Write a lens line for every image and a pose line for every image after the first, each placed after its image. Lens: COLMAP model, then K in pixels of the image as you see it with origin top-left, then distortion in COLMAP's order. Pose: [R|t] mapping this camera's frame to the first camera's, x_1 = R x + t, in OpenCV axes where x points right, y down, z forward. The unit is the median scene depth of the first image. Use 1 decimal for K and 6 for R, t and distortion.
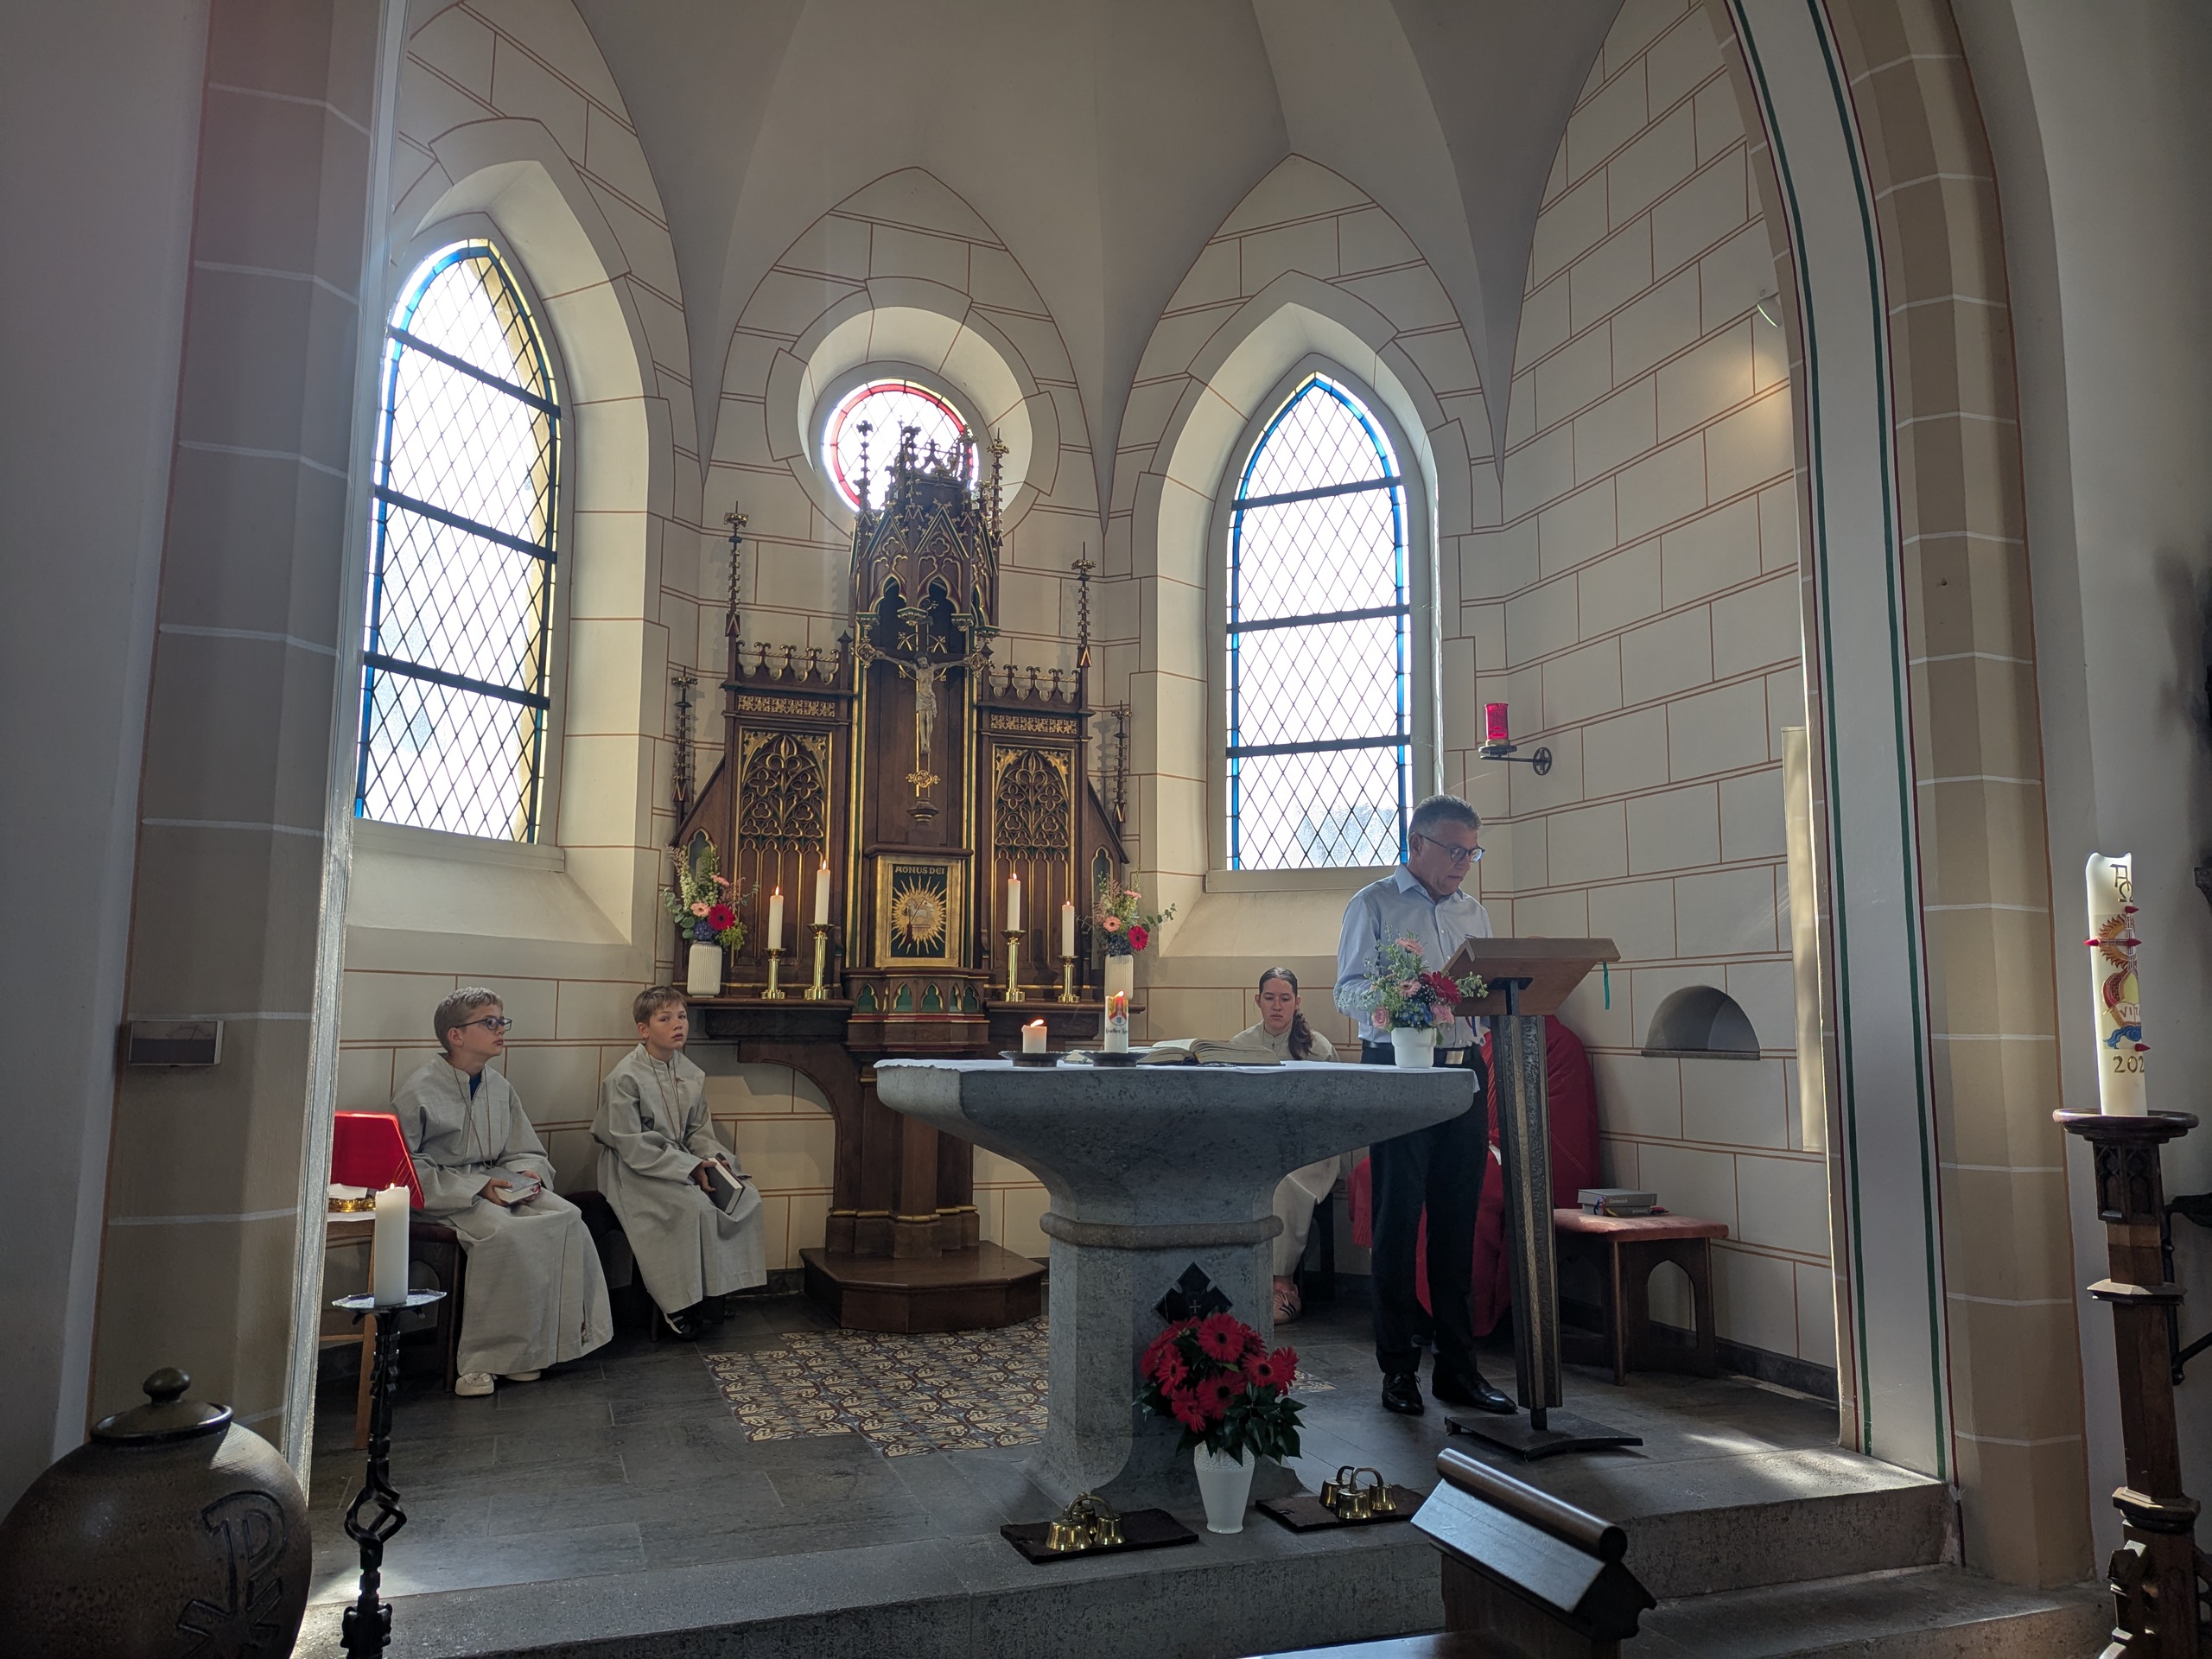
lens RADIAL K [[1564.2, 0, 1085.7], [0, 1564.2, 827.2], [0, 0, 1]] dist [0.064181, -0.058899]
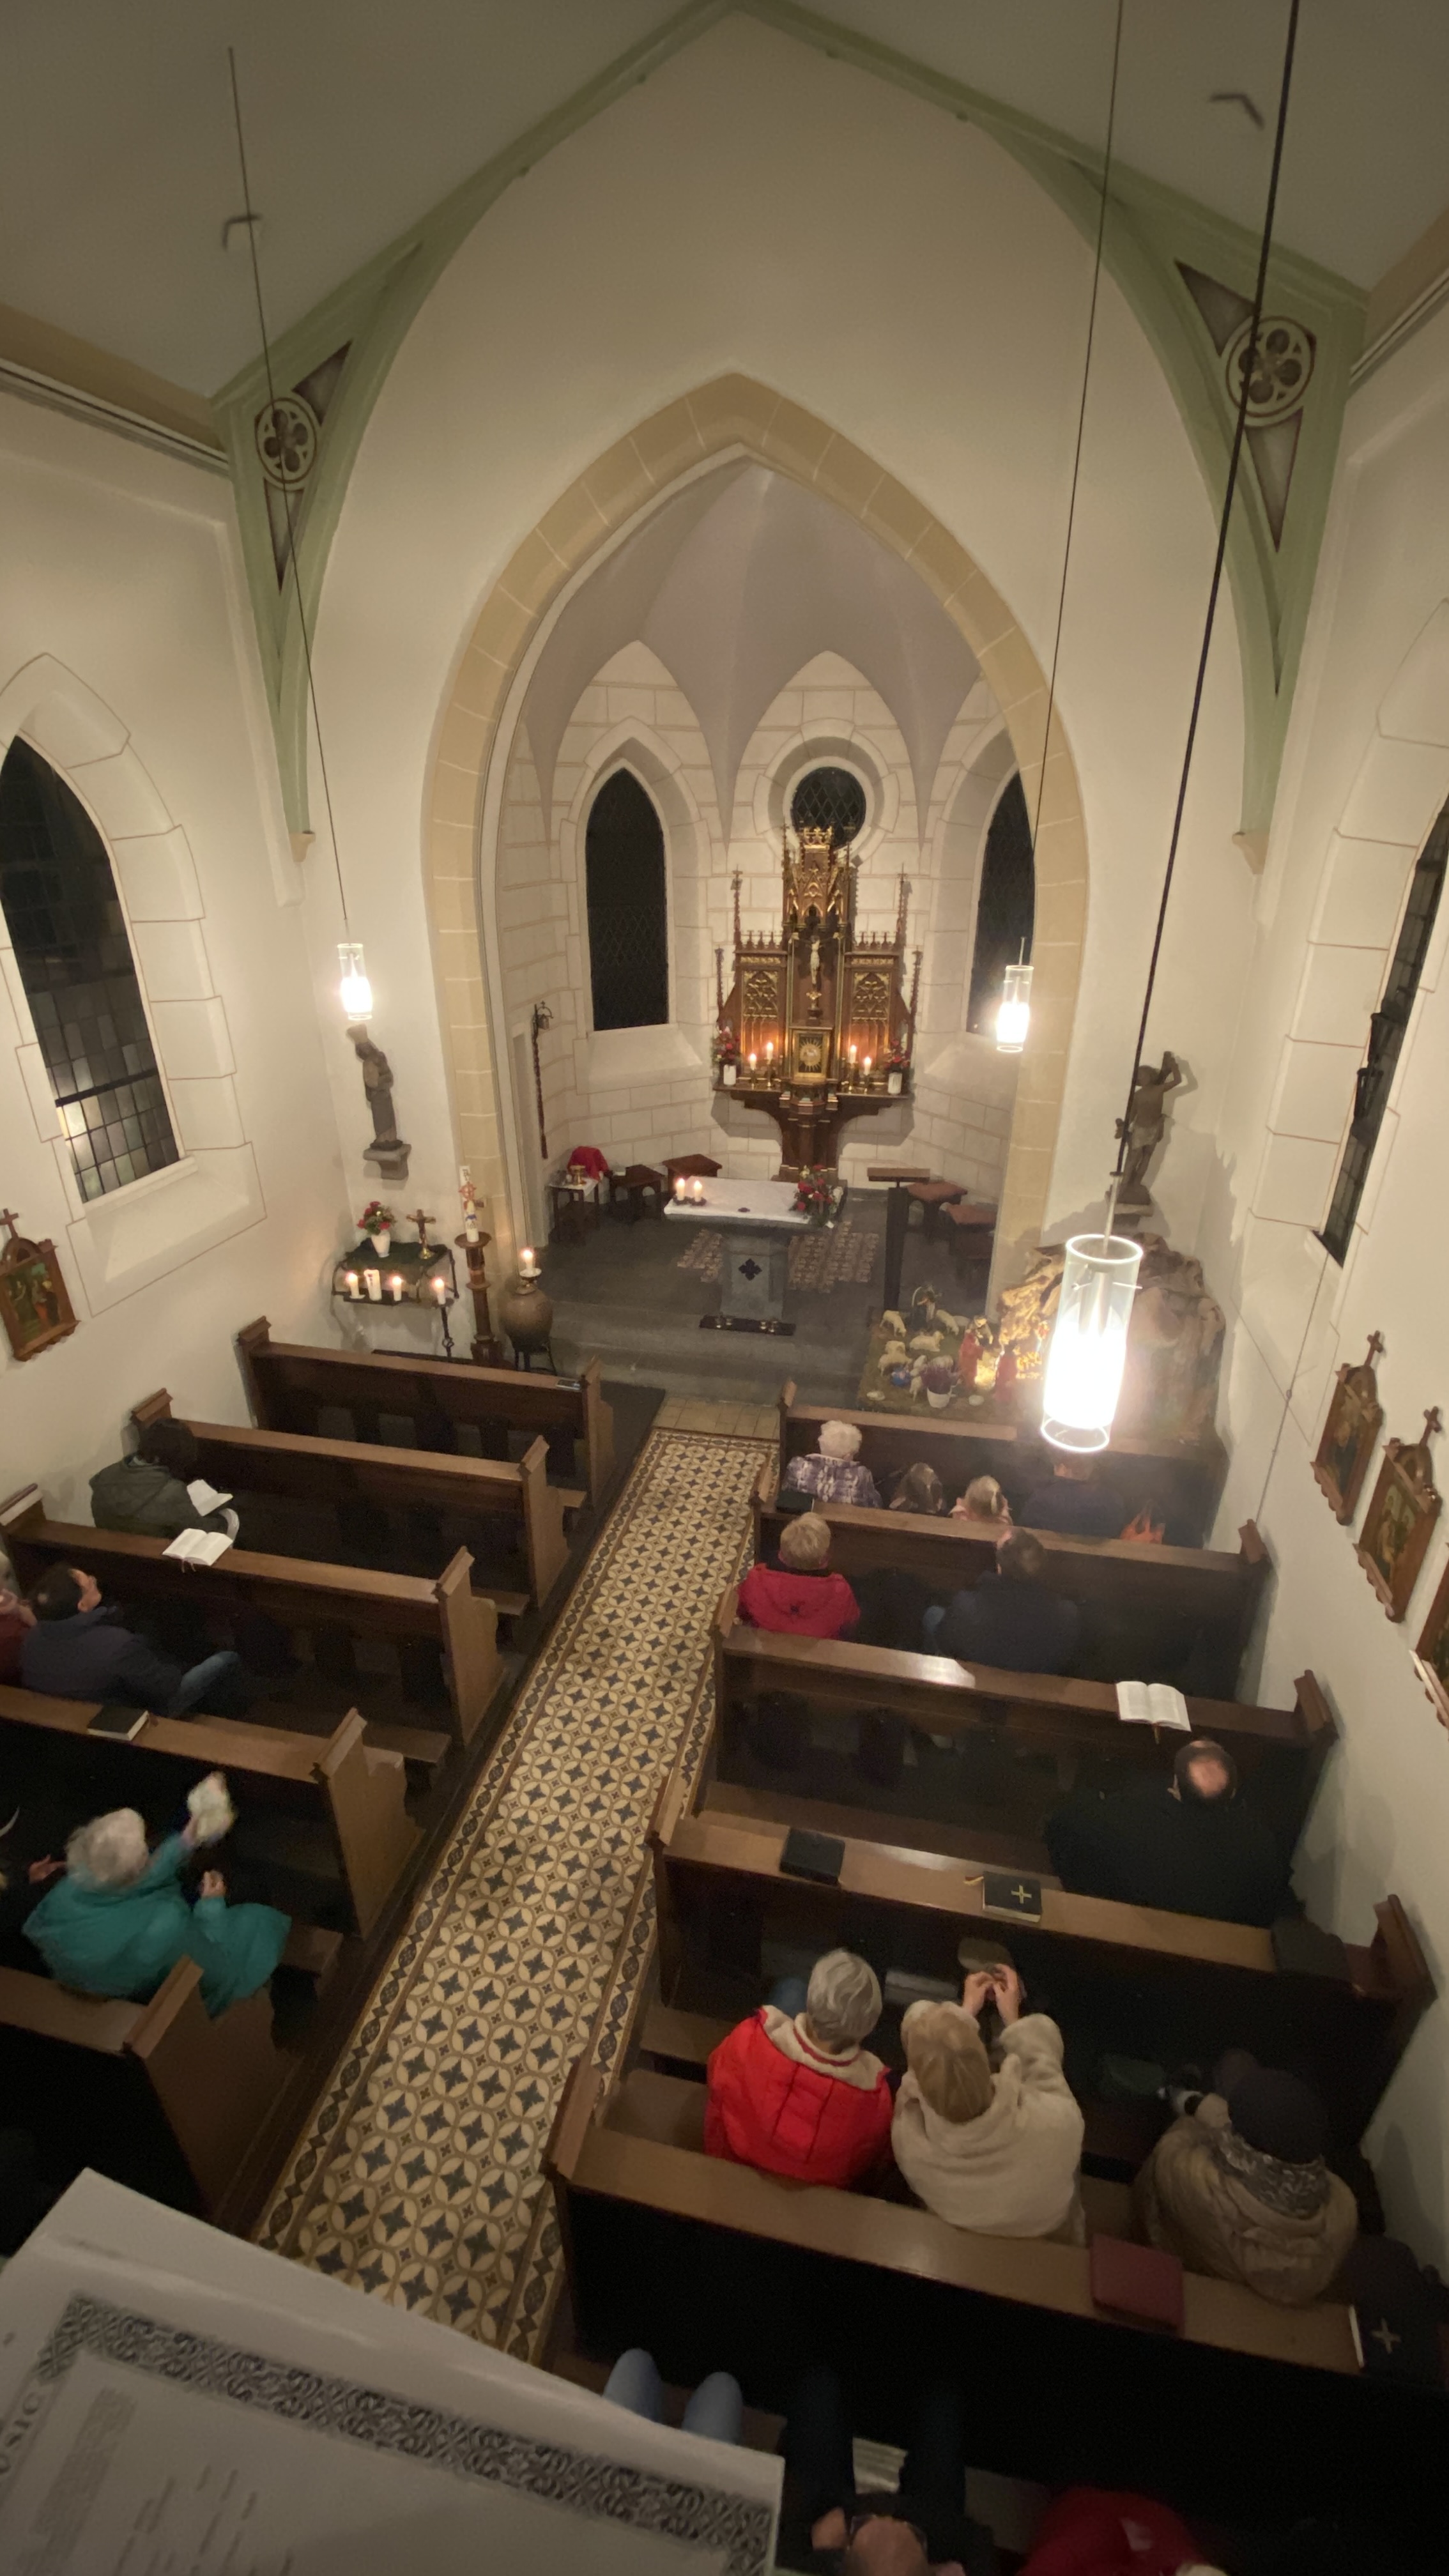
lens RADIAL K [[1030.5, 0, 718.0], [0, 1030.5, 1311.2], [0, 0, 1]] dist [-0.001112, -0.010000]
pose [[0.836420, 0.227958, -0.498434, 0.656697], [0.084743, 0.844681, 0.528520, -0.461998], [0.541498, -0.484304, 0.687190, -0.349496]]
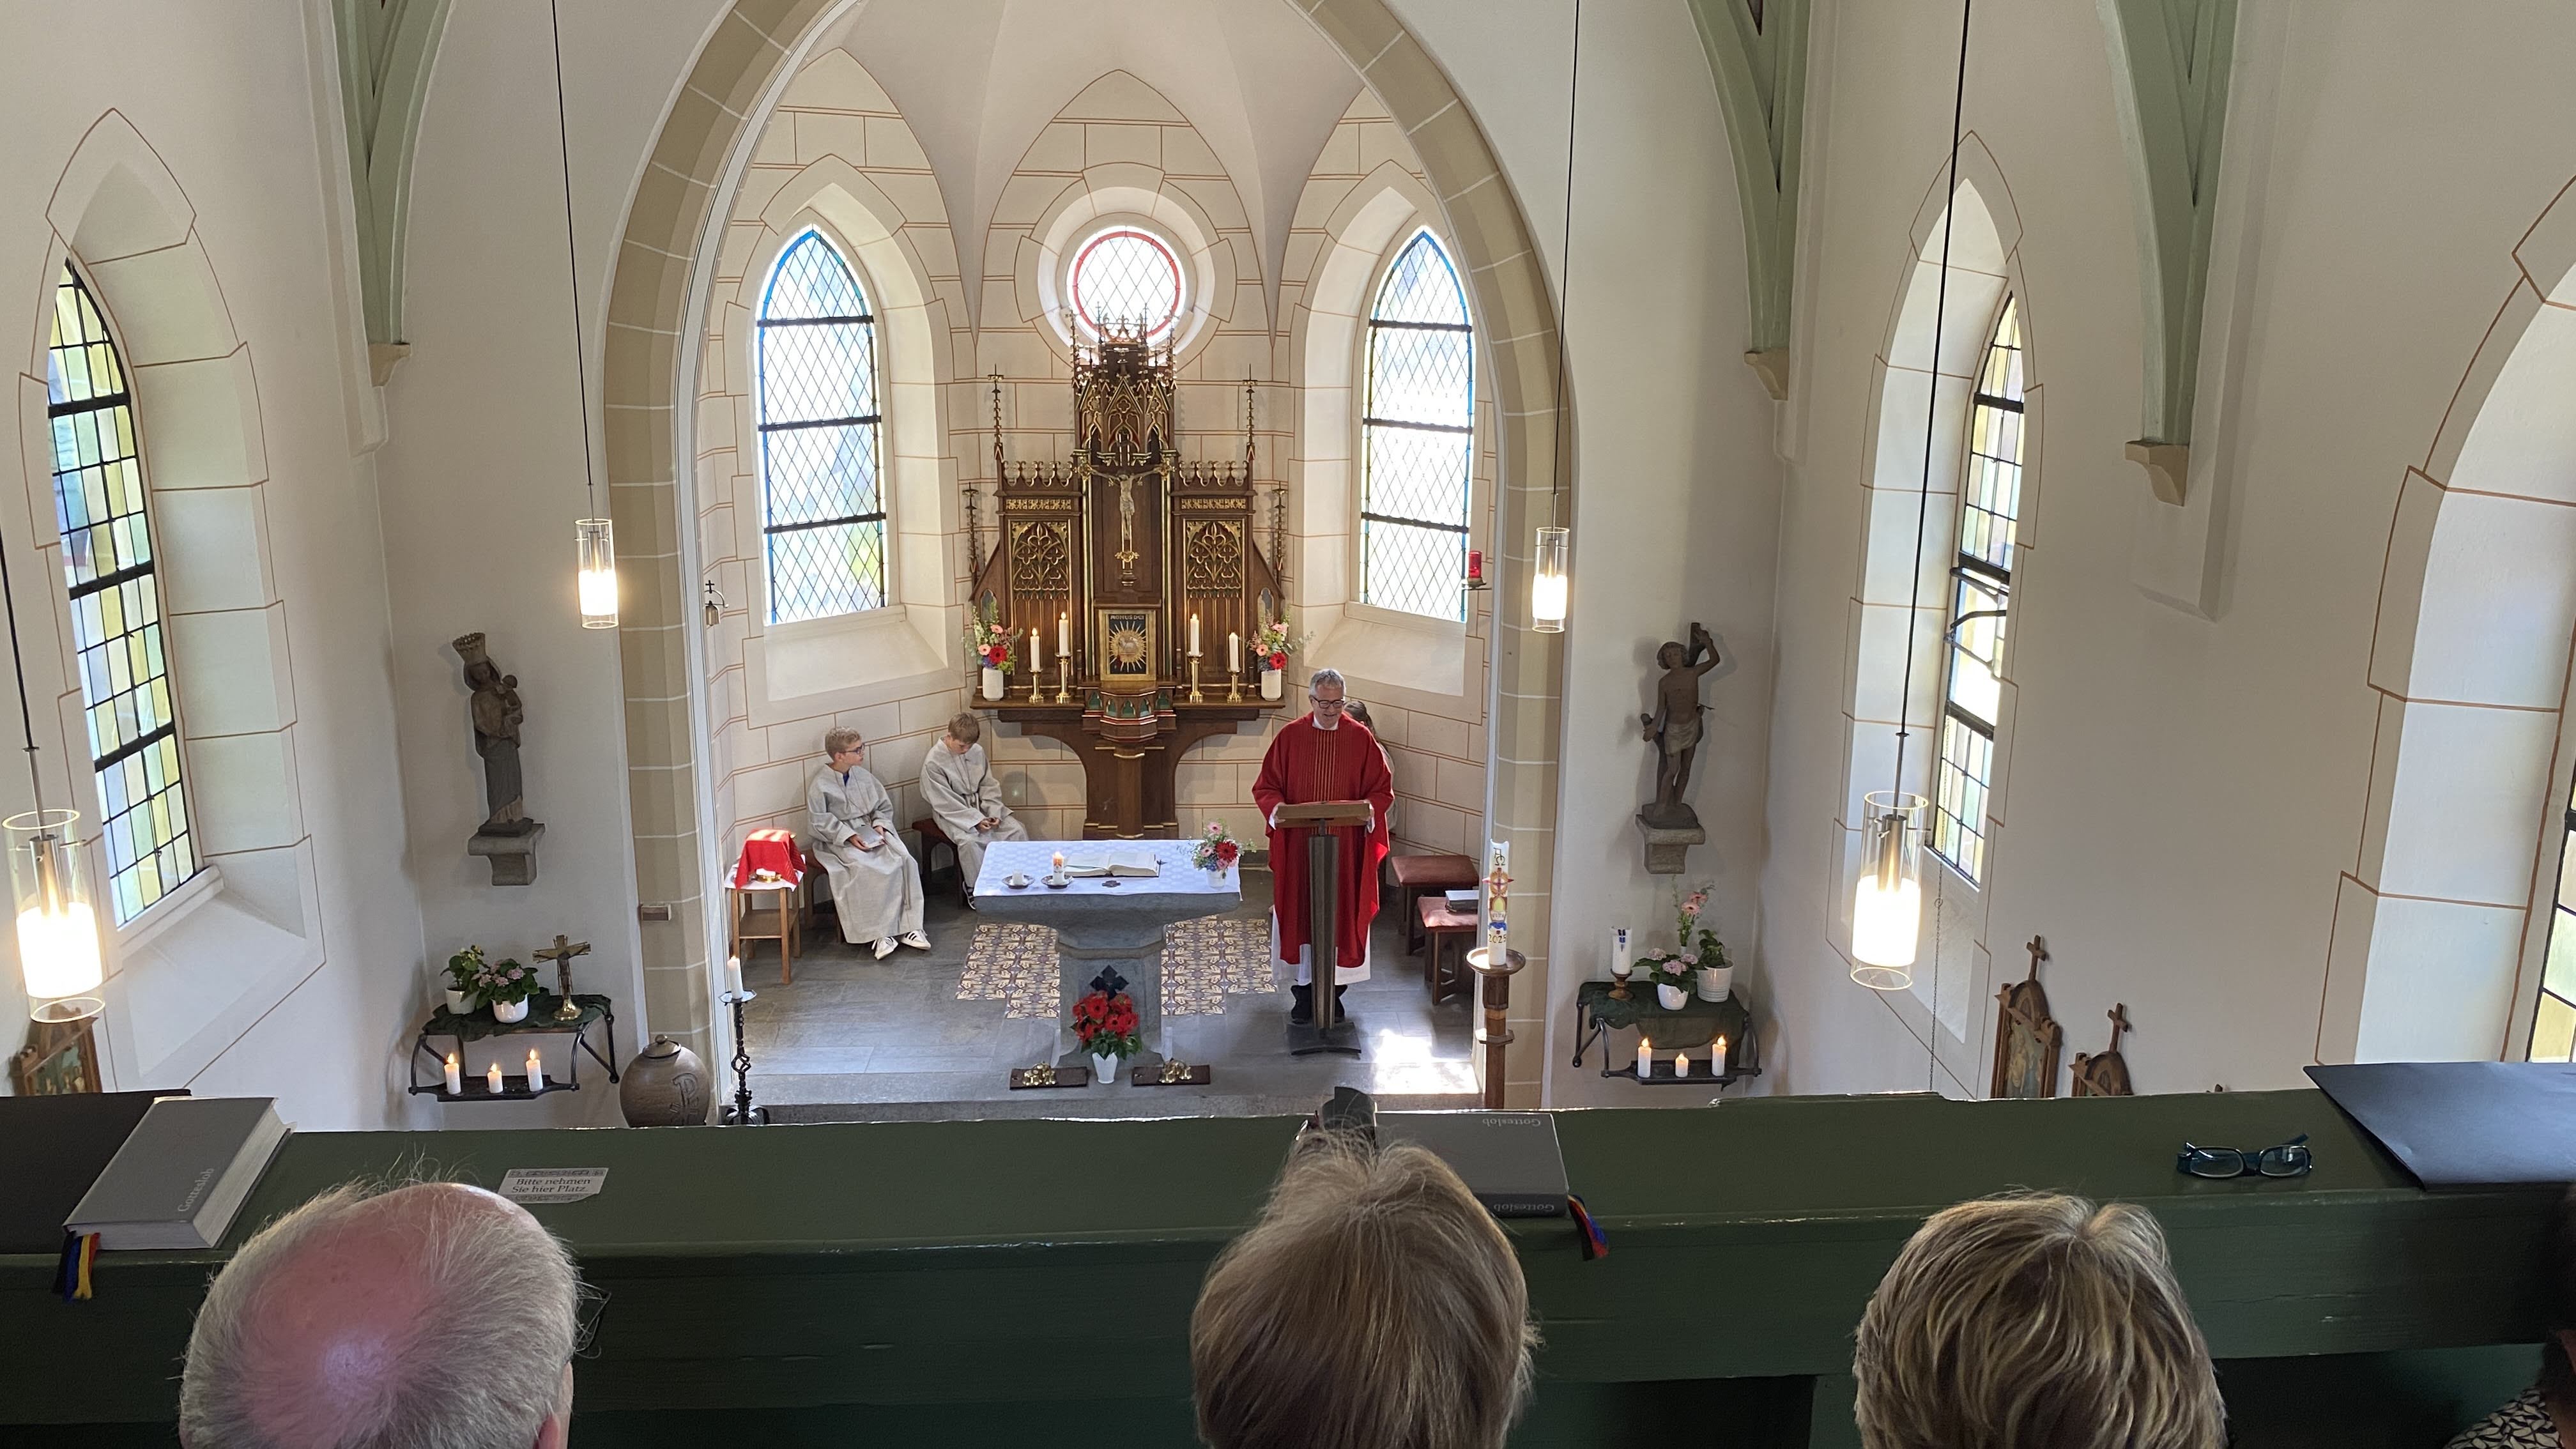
lens RADIAL K [[1969.8, 0, 1293.7], [0, 1969.8, 730.5], [0, 0, 1]] dist [0.071905, -0.082082]
pose [[0.956092, 0.074518, -0.283435, 0.601743], [0.037775, 0.927731, 0.371333, -0.578310], [0.290623, -0.365735, 0.884181, -0.677382]]
